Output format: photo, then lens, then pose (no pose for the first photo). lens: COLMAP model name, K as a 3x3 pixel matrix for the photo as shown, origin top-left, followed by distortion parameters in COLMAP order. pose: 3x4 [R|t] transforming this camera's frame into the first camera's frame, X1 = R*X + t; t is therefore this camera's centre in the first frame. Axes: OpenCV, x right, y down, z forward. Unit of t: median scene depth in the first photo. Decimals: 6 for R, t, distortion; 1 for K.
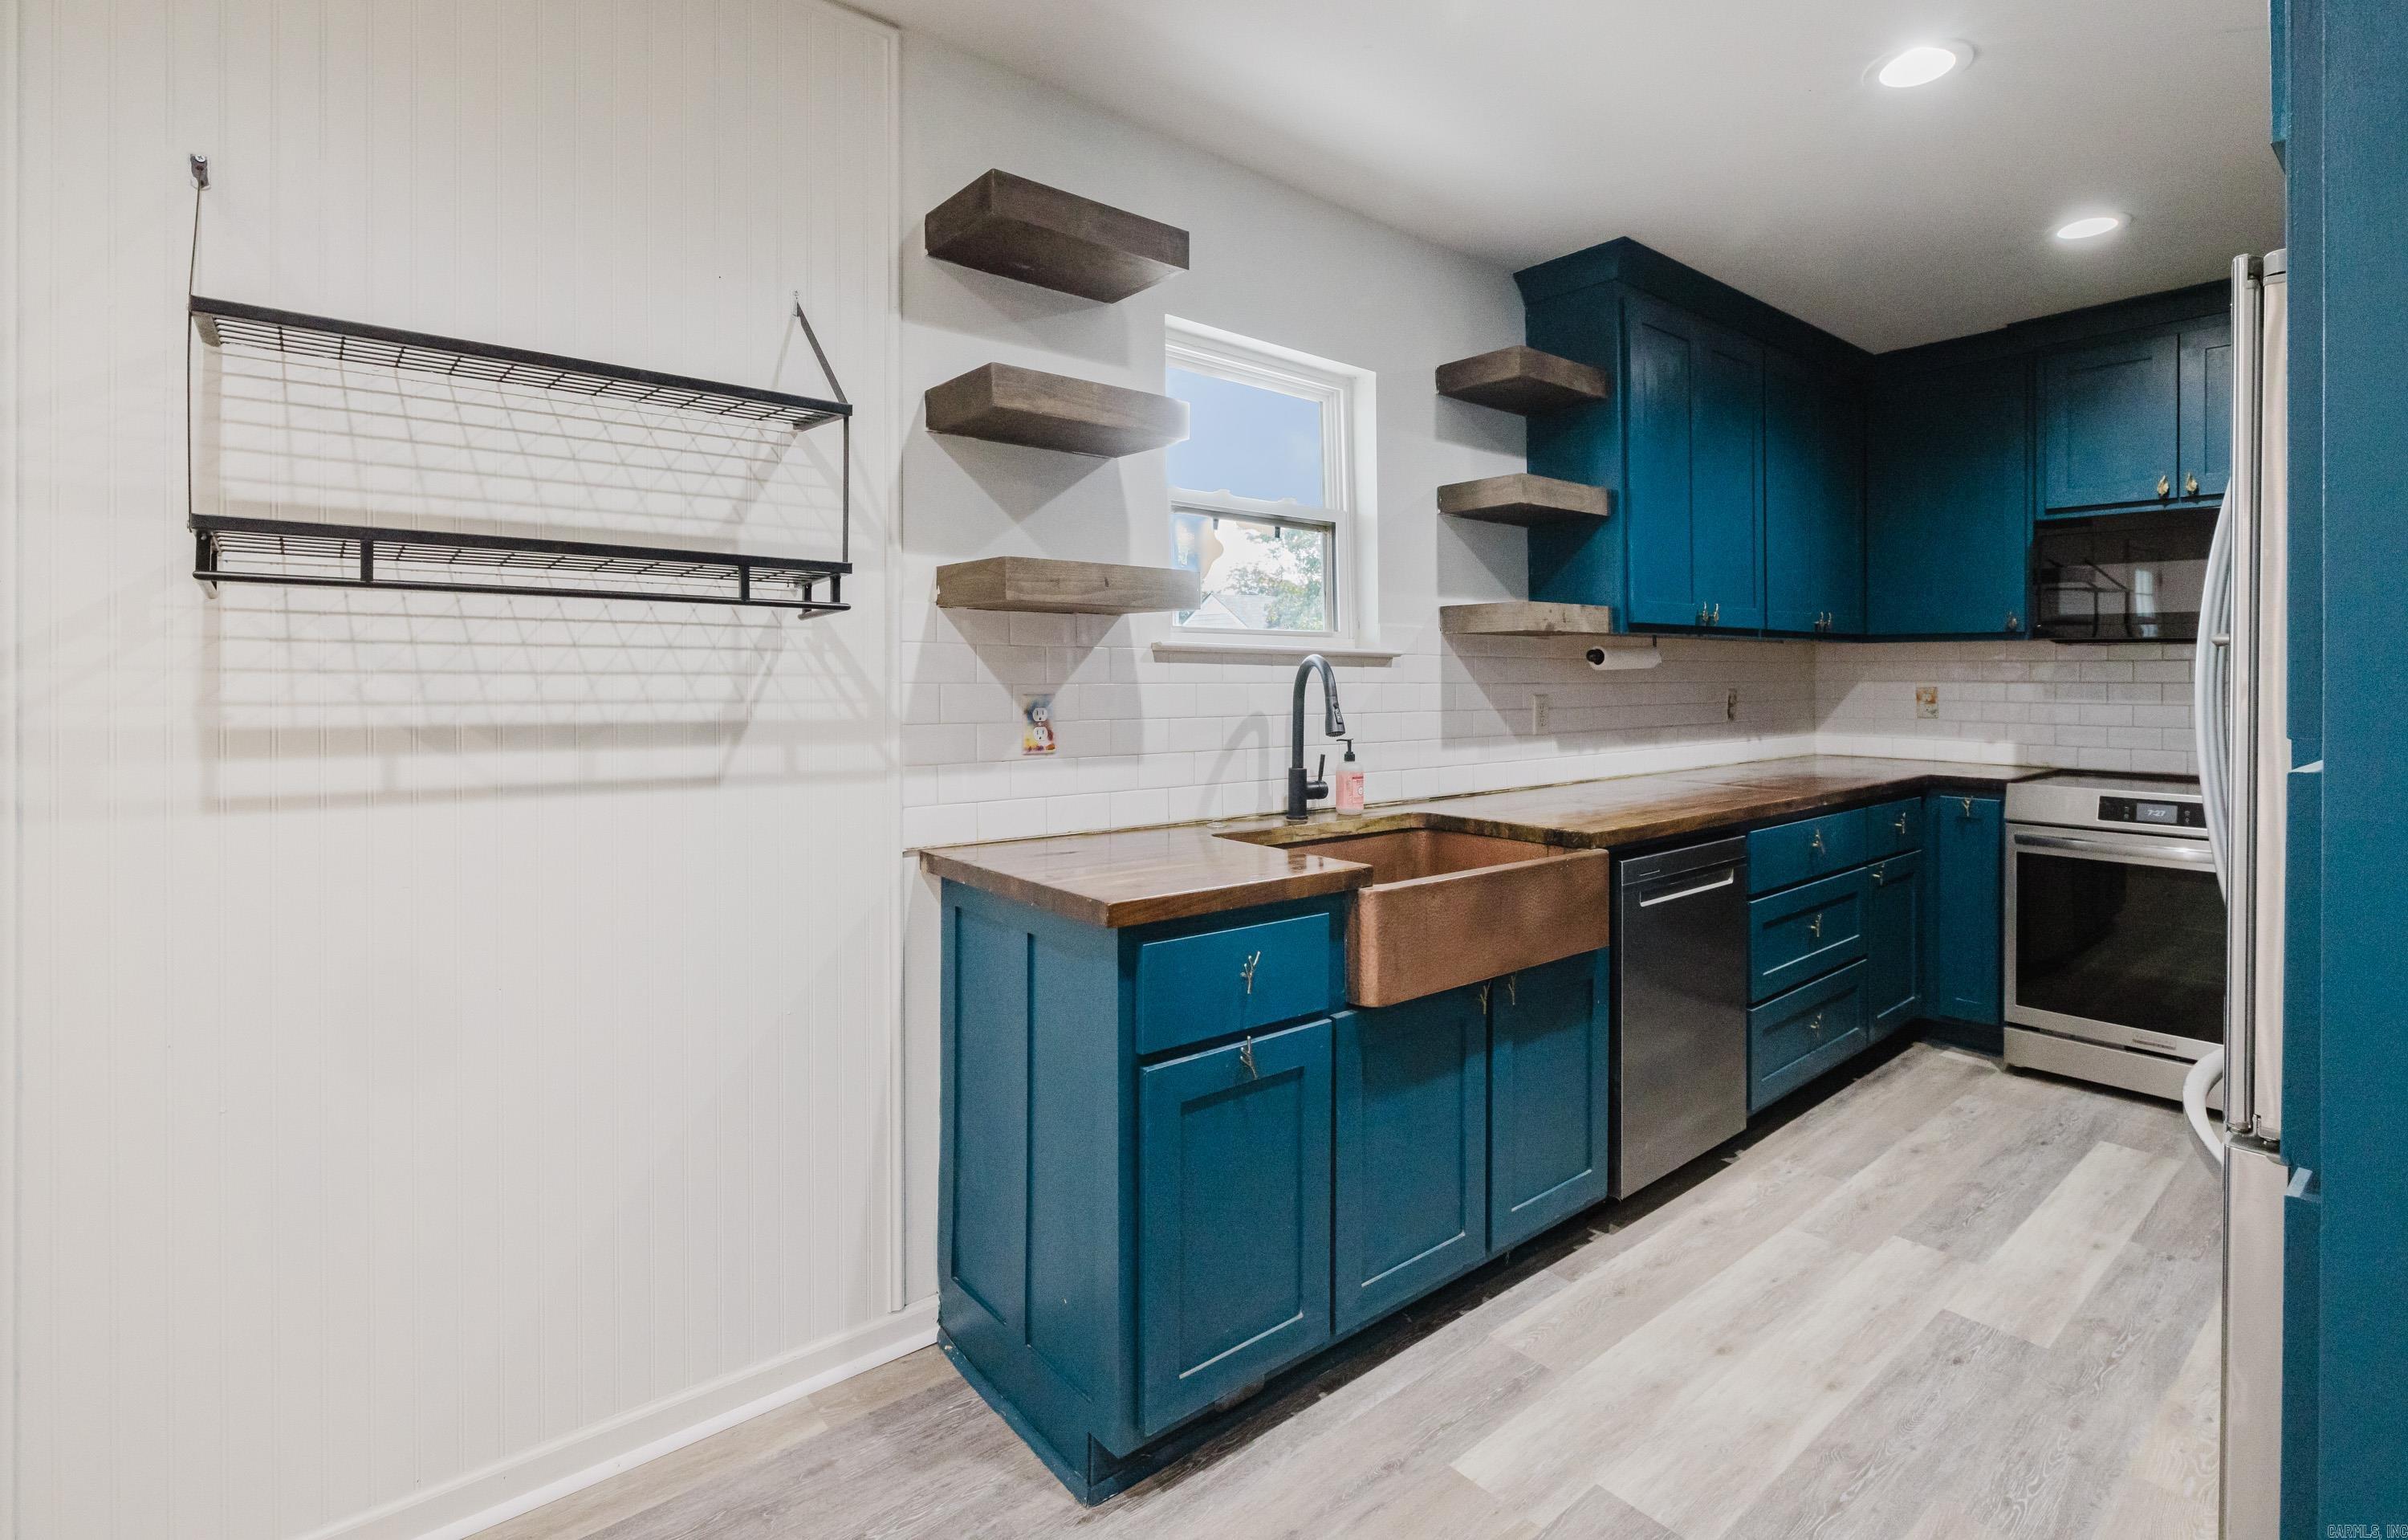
lens RADIAL K [[1125.1, 0, 1258.4], [0, 1125.1, 665.6], [0, 0, 1]] dist [-0.010197, 0.002987]
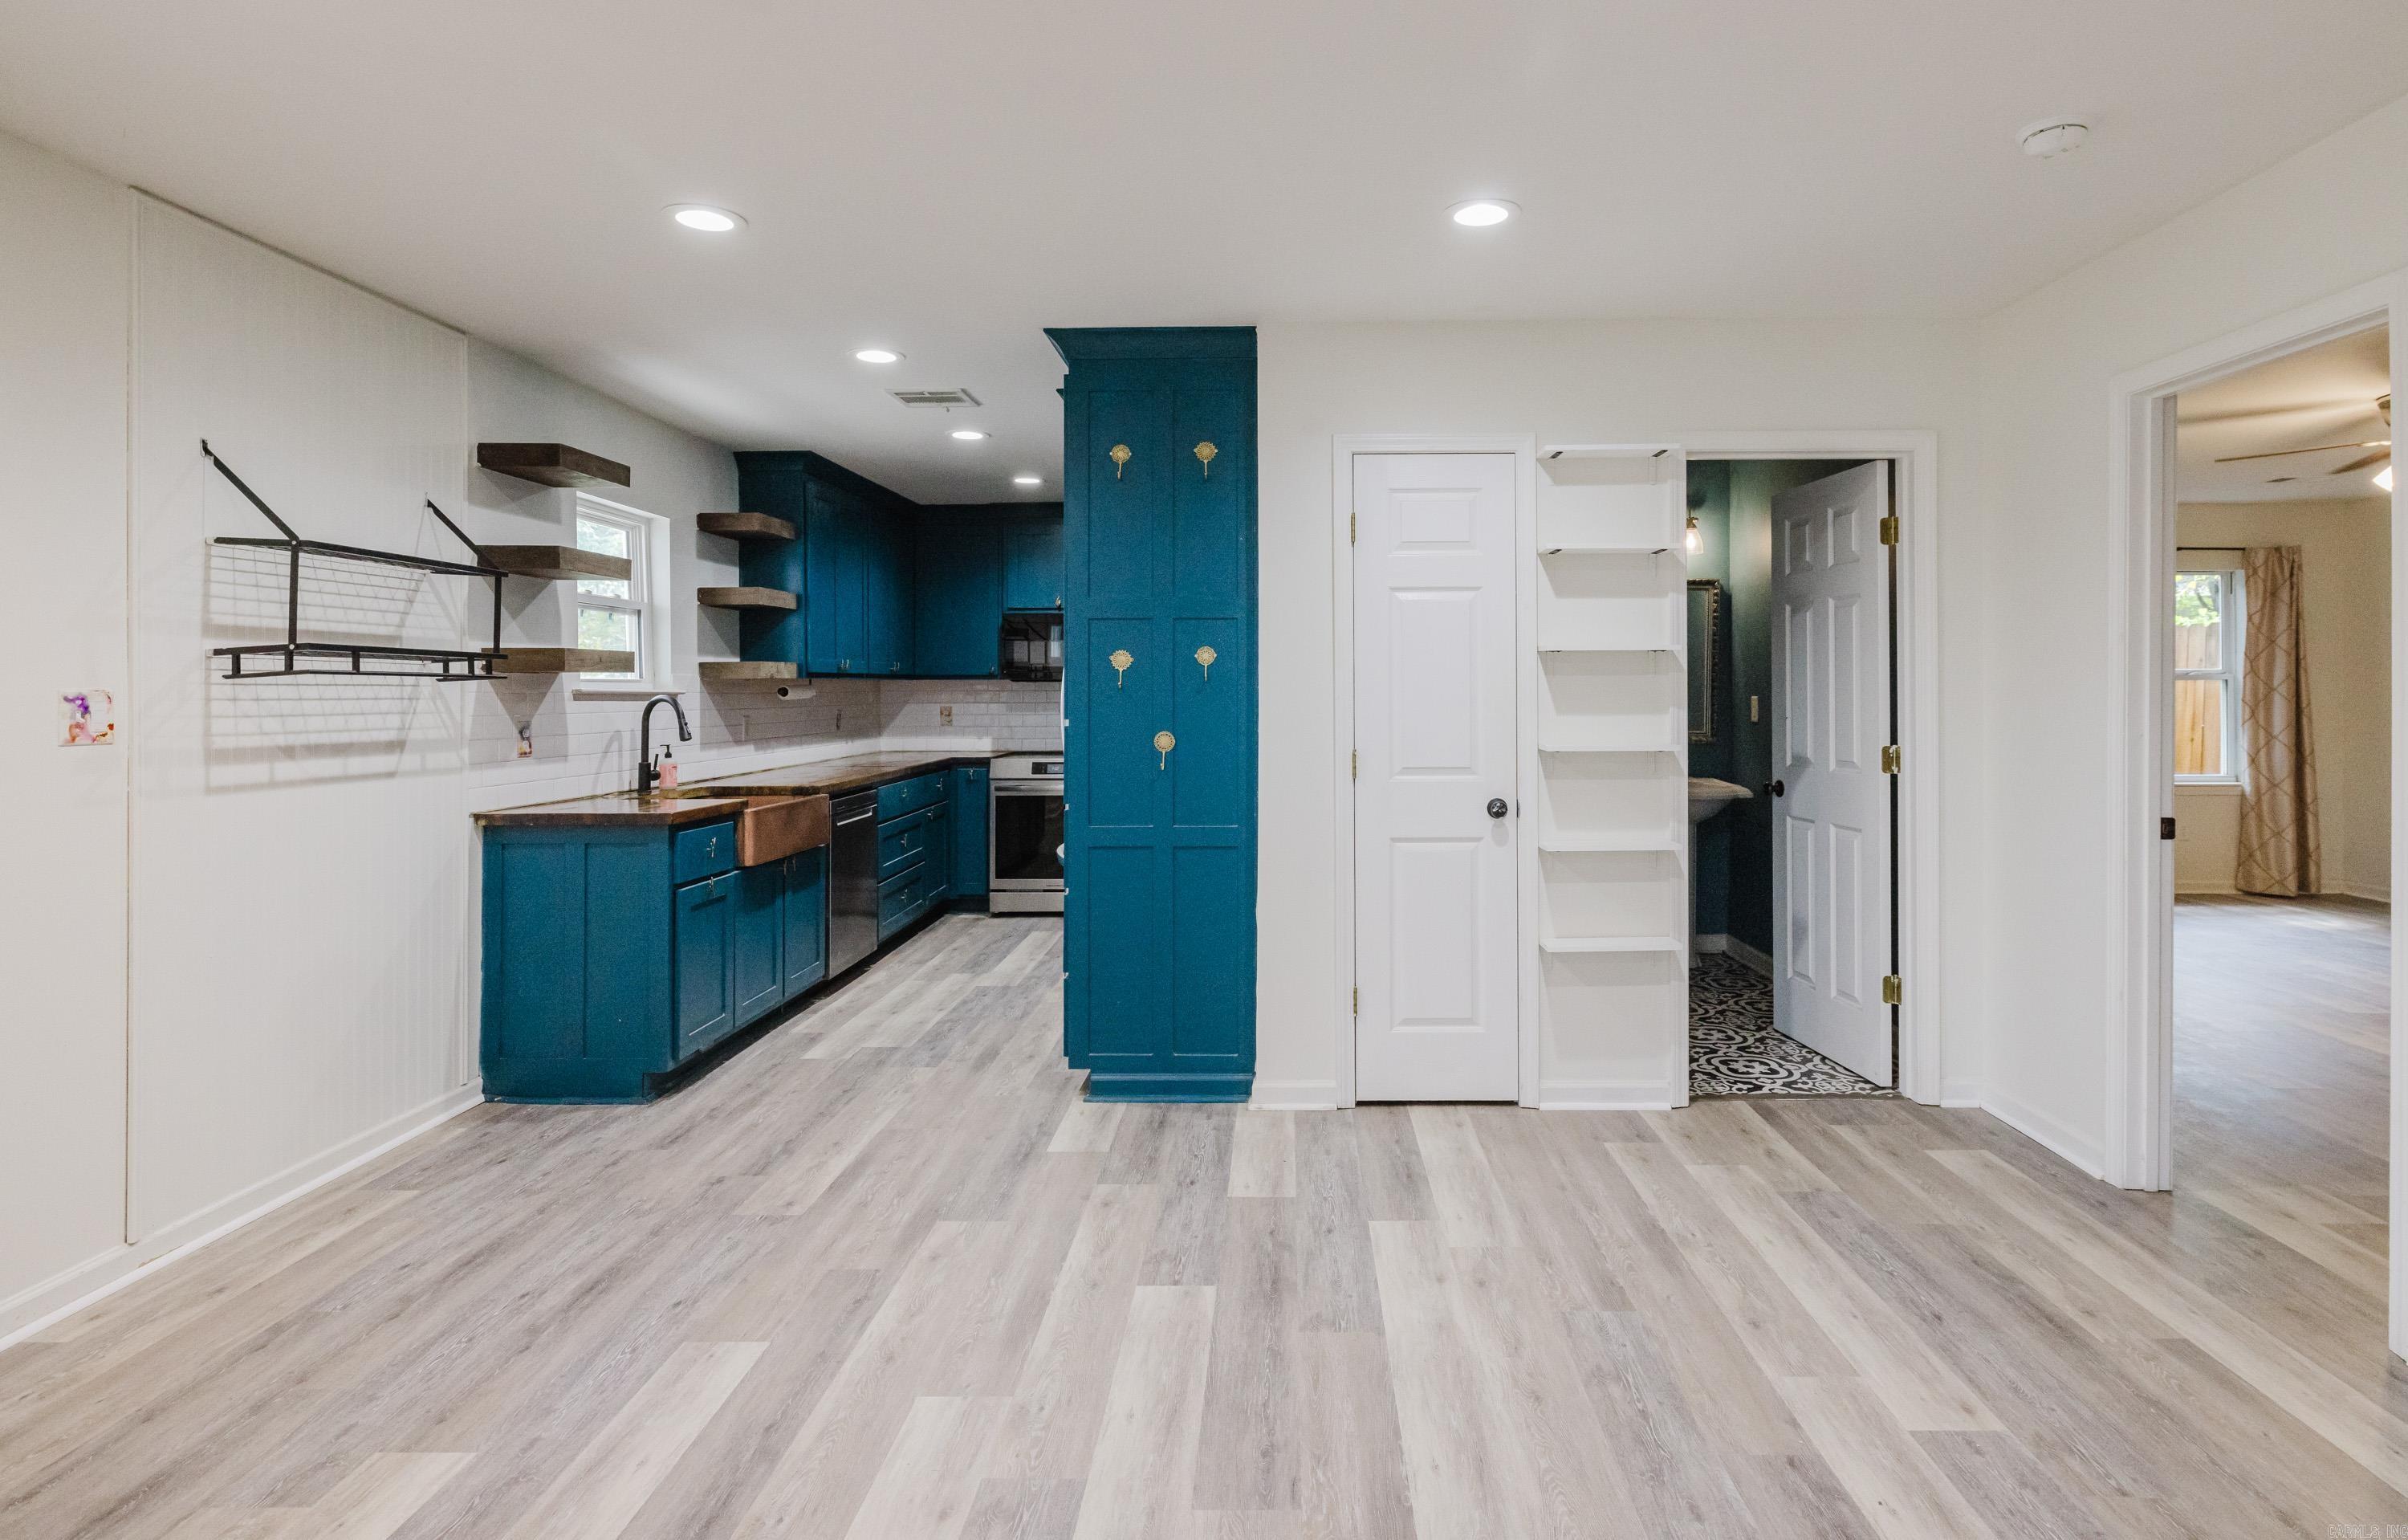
lens RADIAL K [[1216.1, 0, 1260.9], [0, 1216.1, 700.9], [0, 0, 1]] dist [-0.005458, -0.000037]
pose [[0.670688, -0.011551, 0.741650, -0.829222], [-0.001135, 0.999862, 0.016599, -0.038120], [-0.741739, -0.011975, 0.670582, -1.075291]]
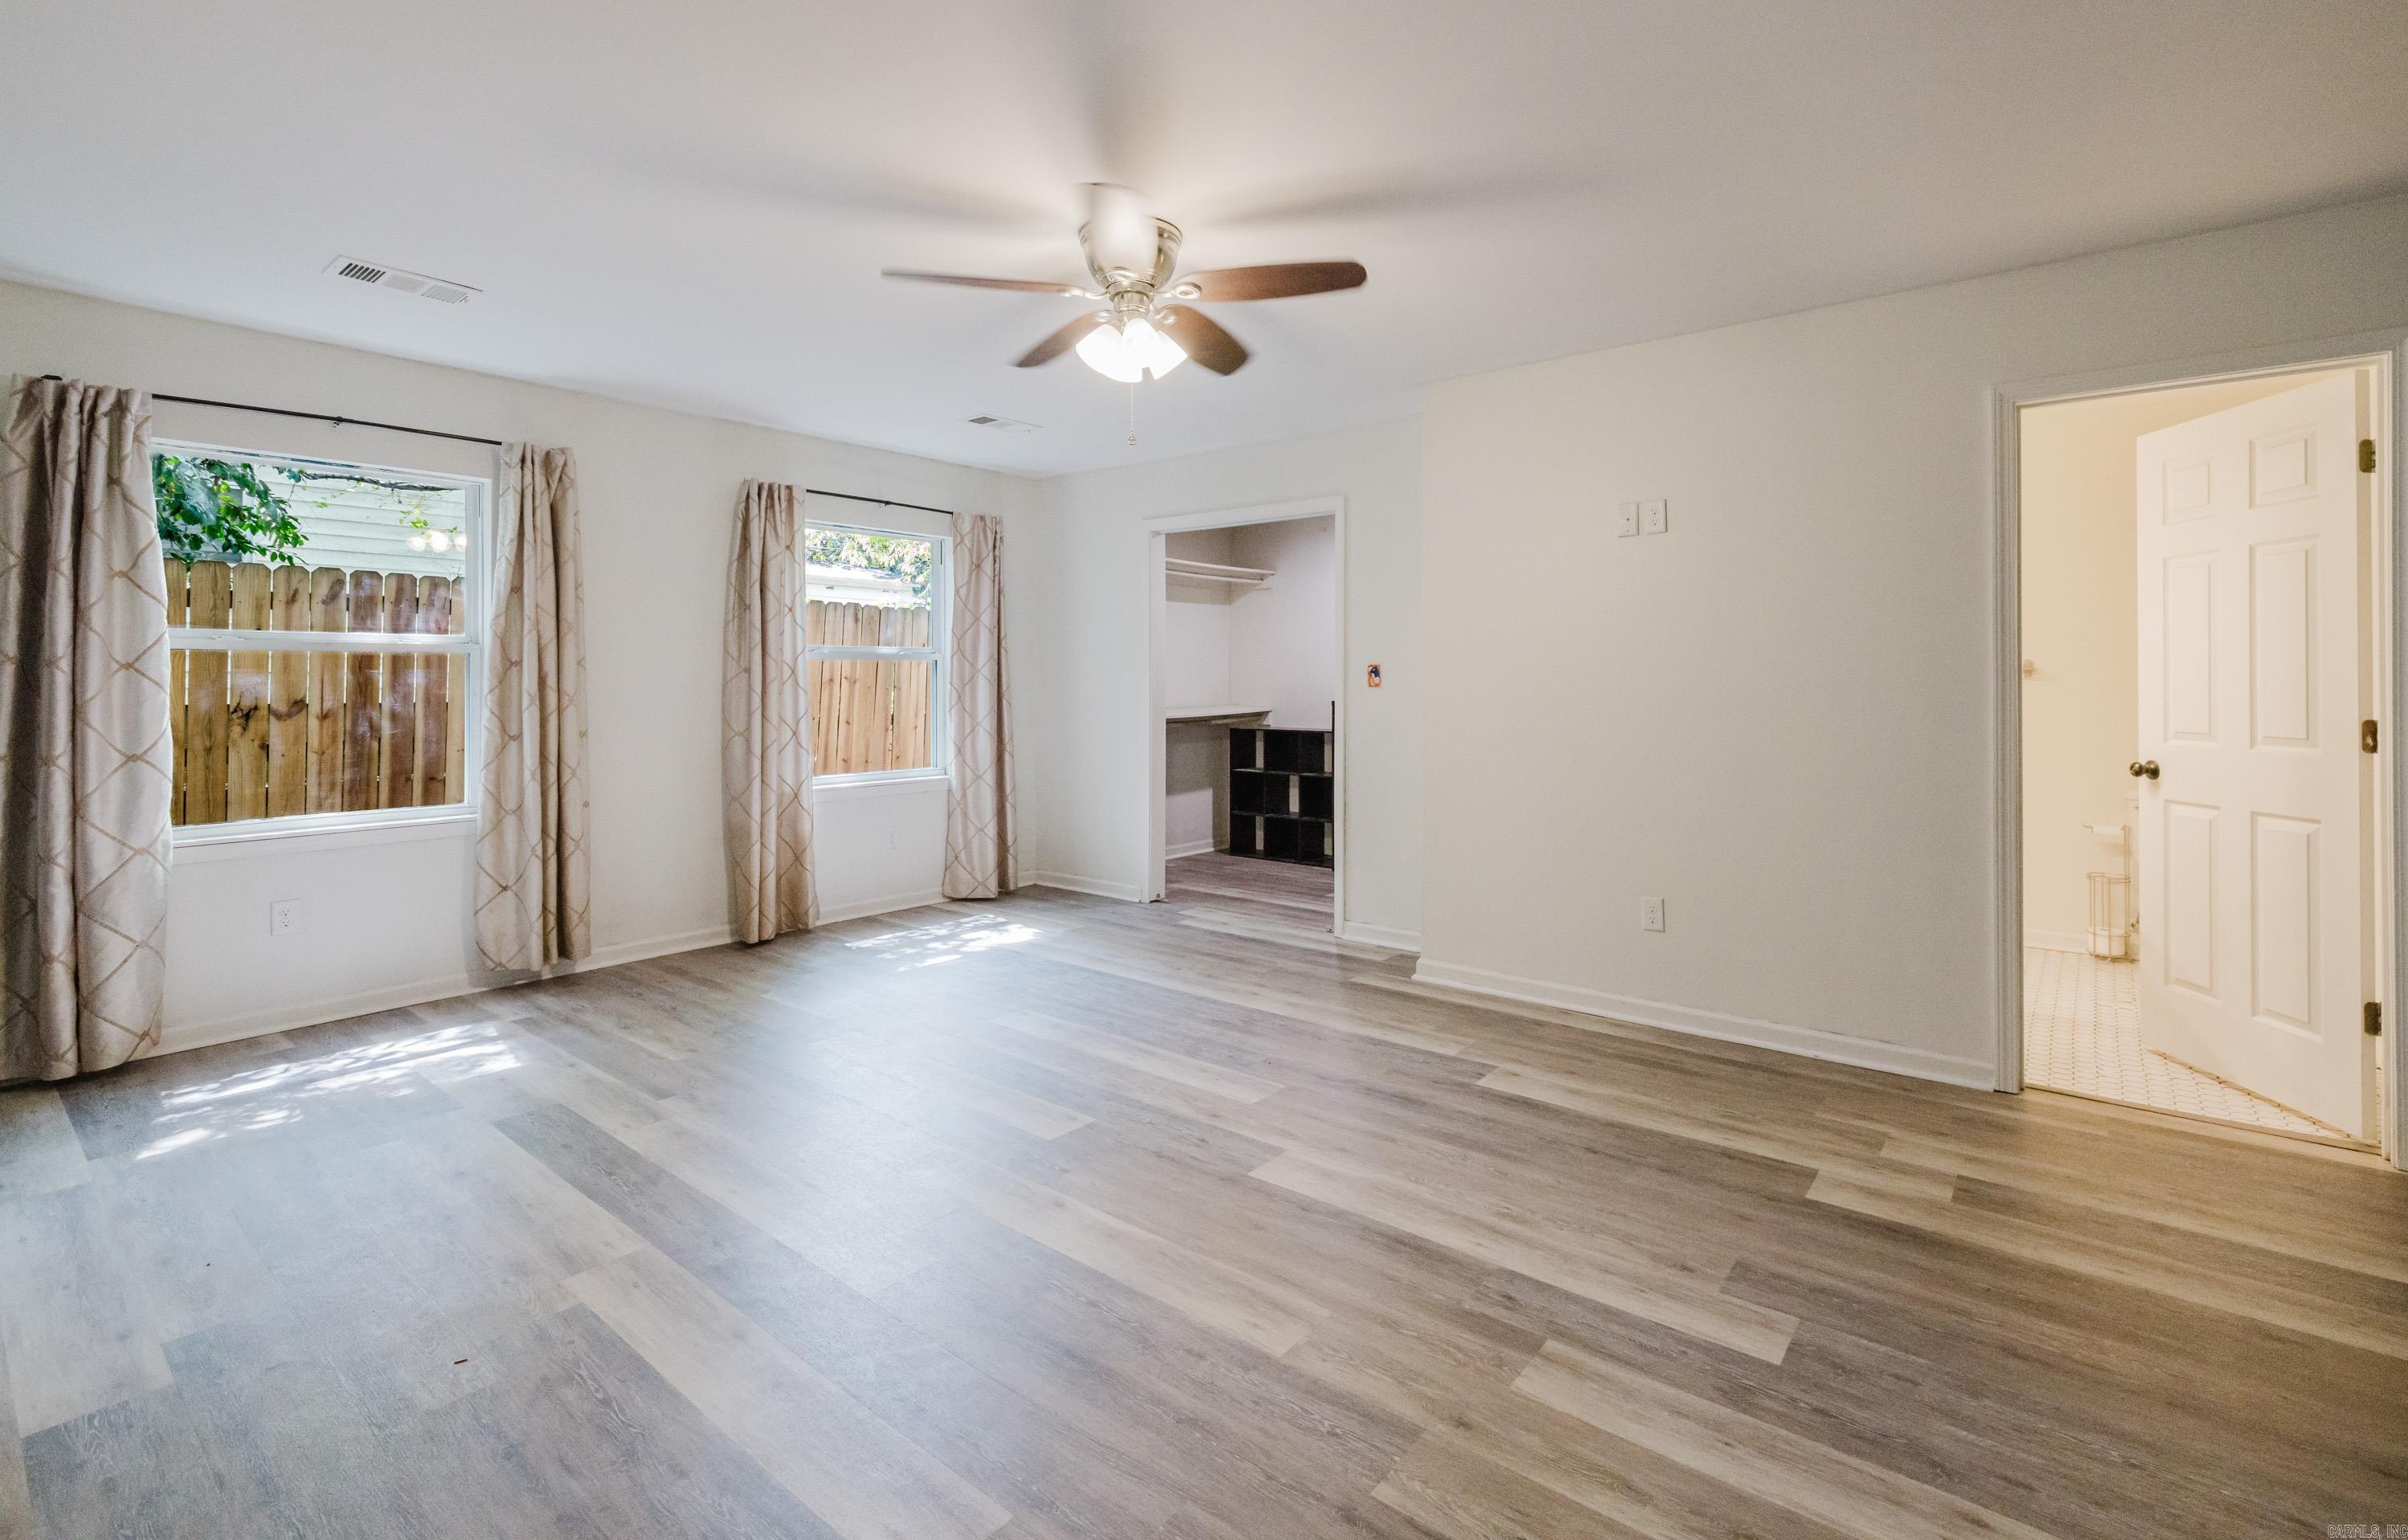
lens RADIAL K [[1055.9, 0, 1254.6], [0, 1055.9, 658.4], [0, 0, 1]] dist [-0.000811, 0.000662]
pose [[-0.198888, 0.020616, 0.979805, 0.801358], [-0.009856, 0.999686, -0.023035, 0.005355], [-0.979973, -0.014238, -0.198623, -1.060031]]
